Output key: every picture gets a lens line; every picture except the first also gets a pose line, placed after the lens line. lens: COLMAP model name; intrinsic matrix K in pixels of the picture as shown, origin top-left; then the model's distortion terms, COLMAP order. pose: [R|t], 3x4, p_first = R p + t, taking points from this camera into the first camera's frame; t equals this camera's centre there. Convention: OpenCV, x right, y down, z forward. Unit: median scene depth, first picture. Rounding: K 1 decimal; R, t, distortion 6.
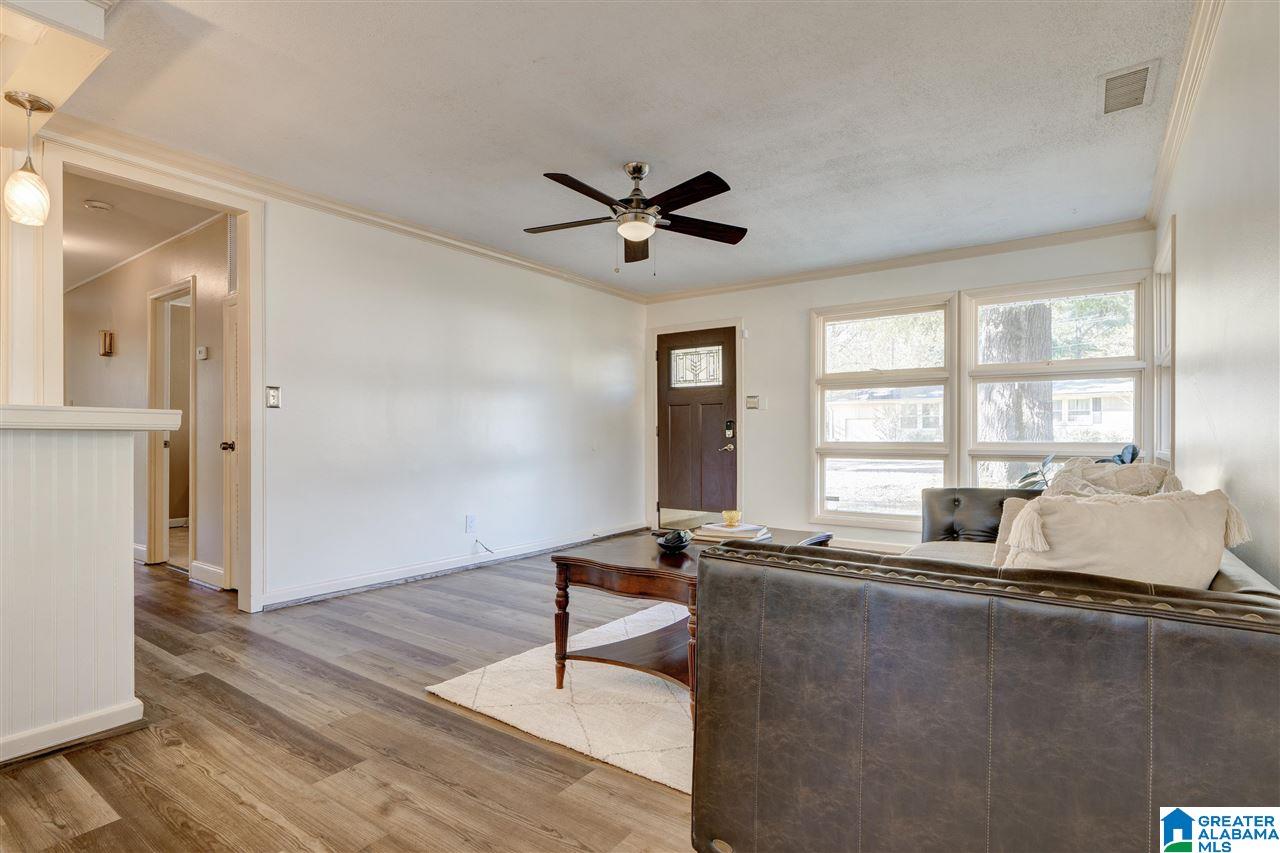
lens RADIAL K [[623.3, 0, 642.7], [0, 623.3, 436.5], [0, 0, 1]] dist [-0.000349, 0.000163]
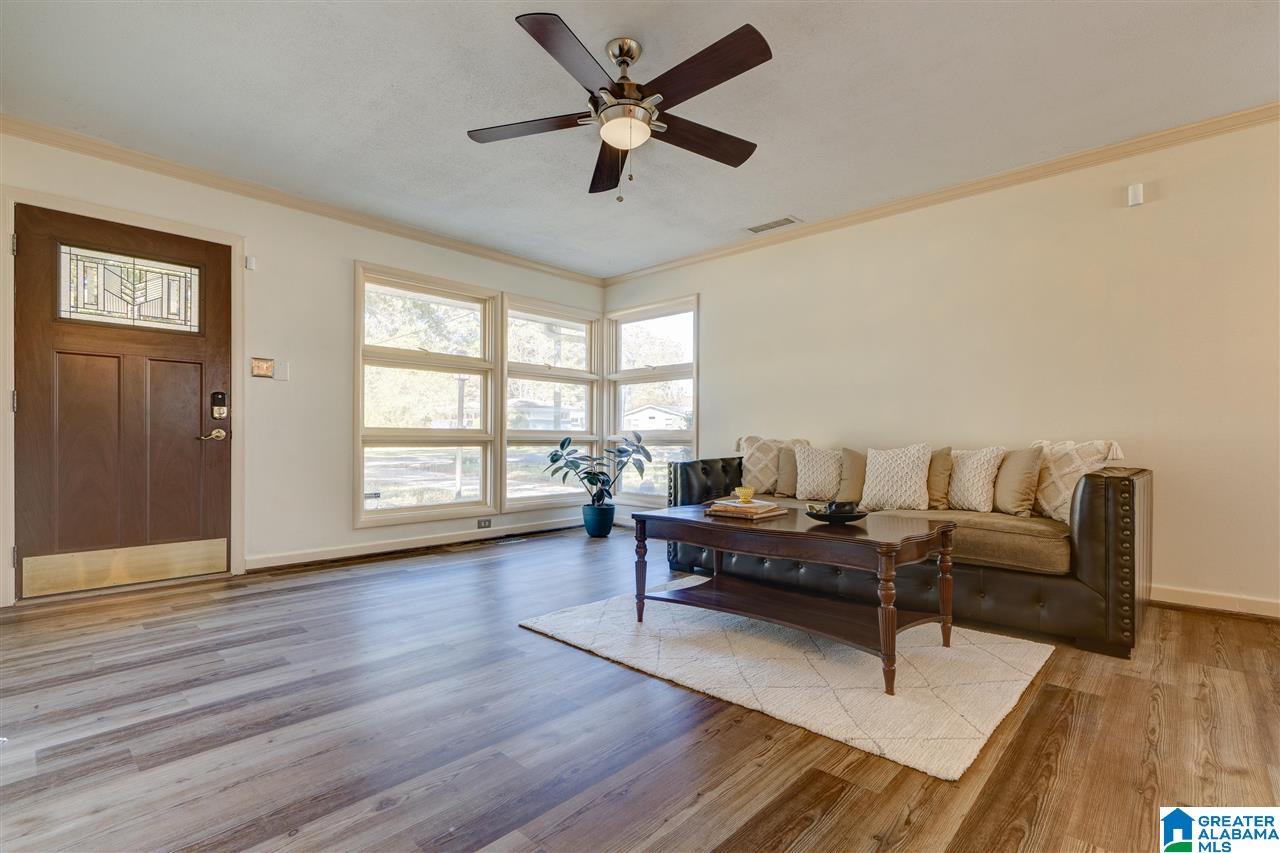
lens RADIAL K [[592.9, 0, 642.2], [0, 592.9, 435.7], [0, 0, 1]] dist [-0.001513, -0.001253]
pose [[0.129473, 0.005482, 0.991568, -0.534339], [-0.004095, 0.999979, -0.004994, 0.027020], [-0.991574, -0.003414, 0.129493, 0.662817]]
